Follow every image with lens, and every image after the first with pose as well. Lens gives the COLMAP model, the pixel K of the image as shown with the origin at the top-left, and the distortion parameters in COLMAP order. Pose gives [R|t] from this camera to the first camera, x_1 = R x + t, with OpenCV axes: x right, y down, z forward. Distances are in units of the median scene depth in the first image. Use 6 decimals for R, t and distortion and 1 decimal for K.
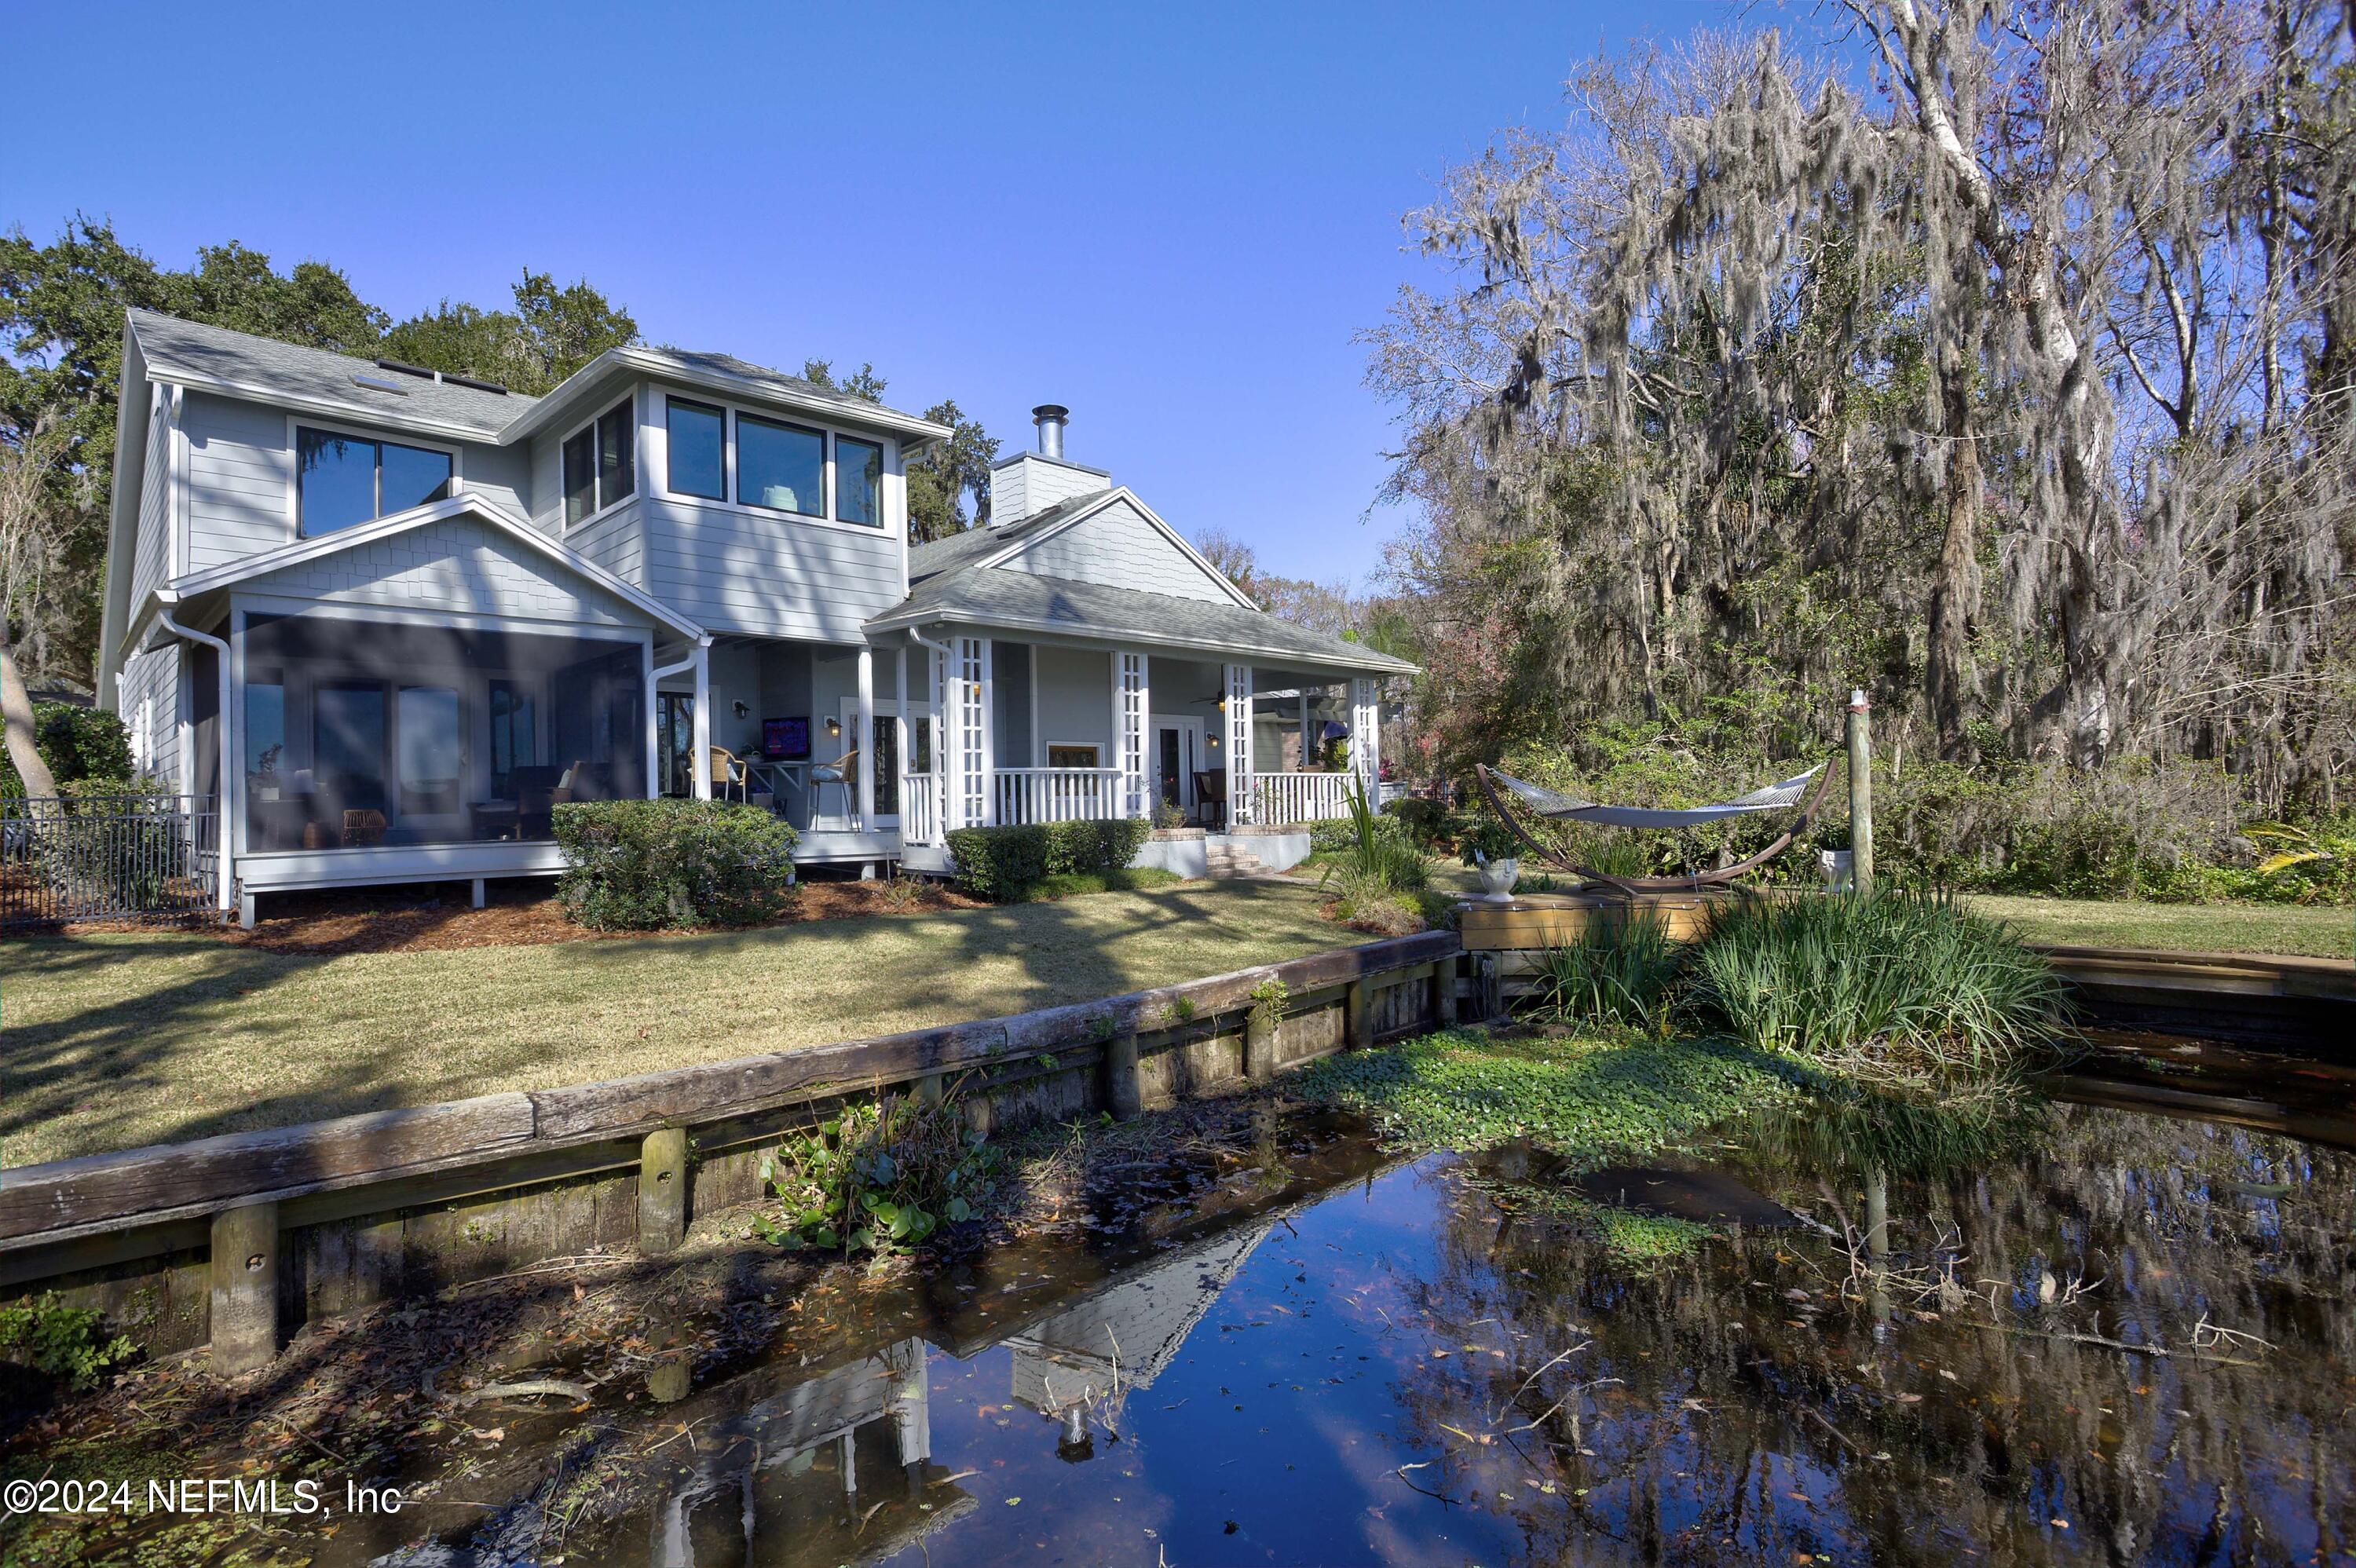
lens RADIAL K [[1183.9, 0, 1171.0], [0, 1183.9, 790.2], [0, 0, 1]] dist [-0.000736, -0.001187]
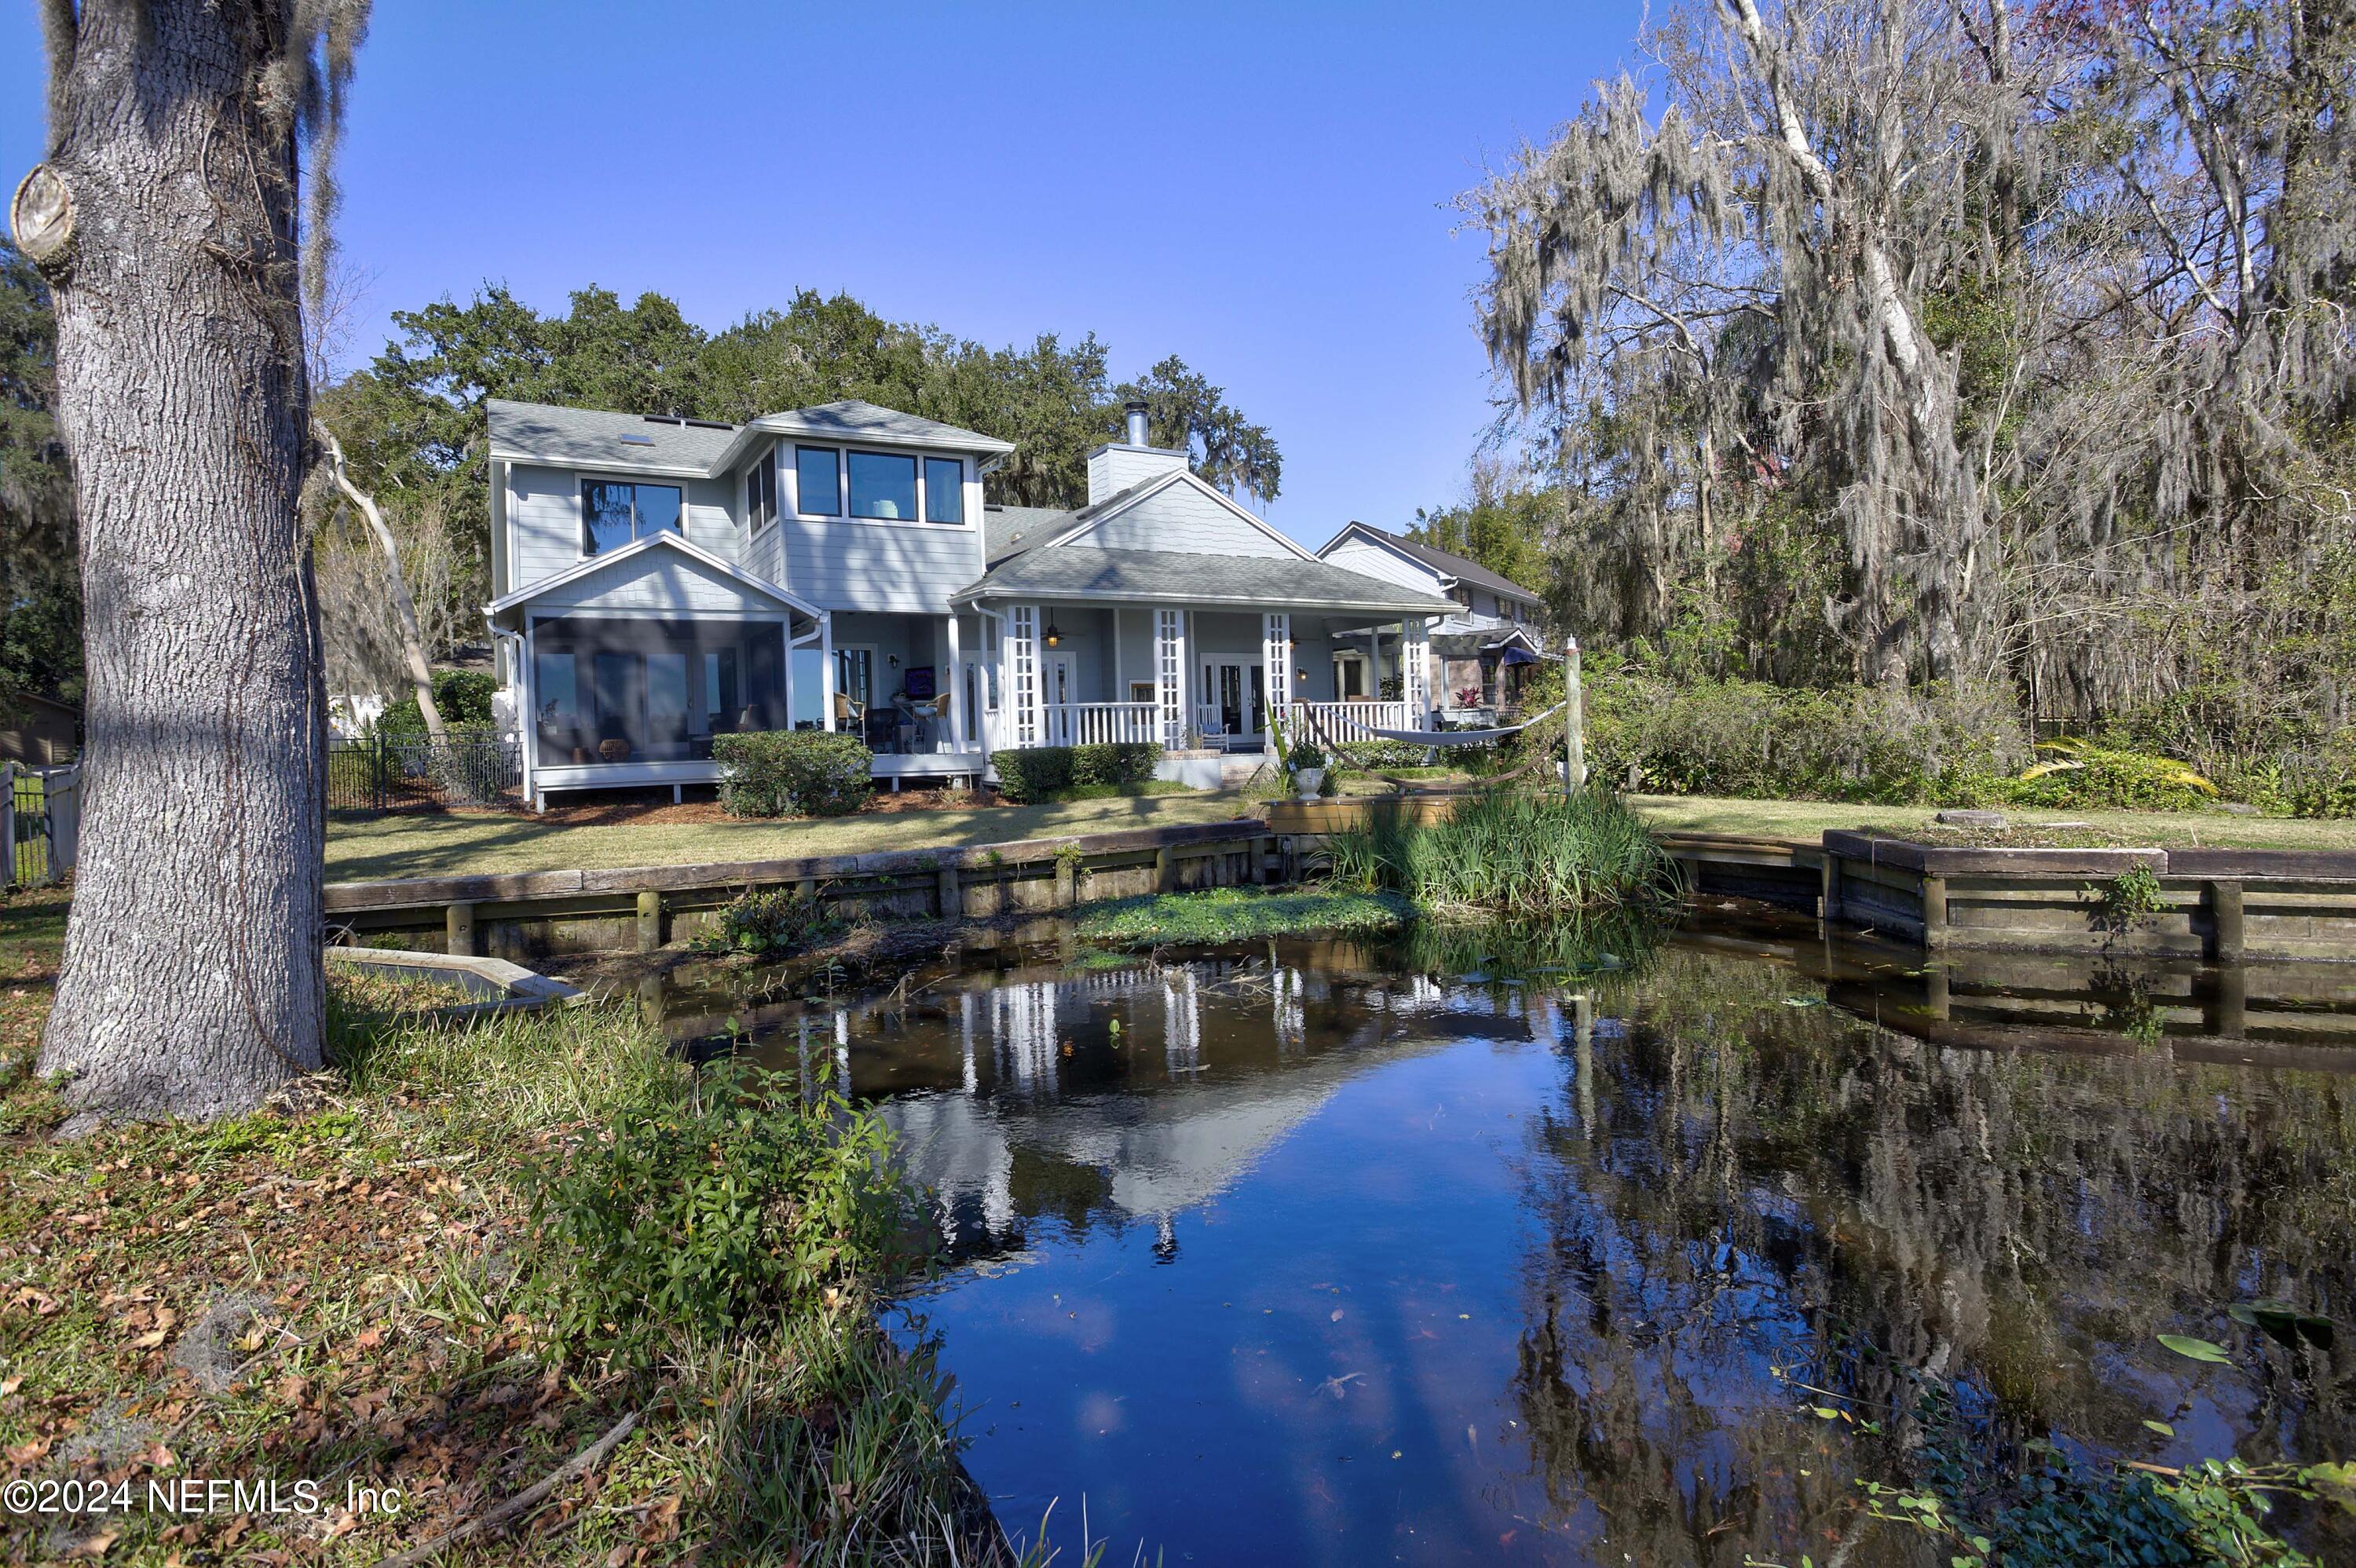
lens RADIAL K [[1183.9, 0, 1173.0], [0, 1183.9, 775.8], [0, 0, 1]] dist [-0.000736, -0.001187]
pose [[0.969571, -0.000823, -0.244807, 0.329203], [0.013202, 0.998715, 0.048926, -0.001999], [0.244452, -0.050669, 0.968337, -0.260243]]
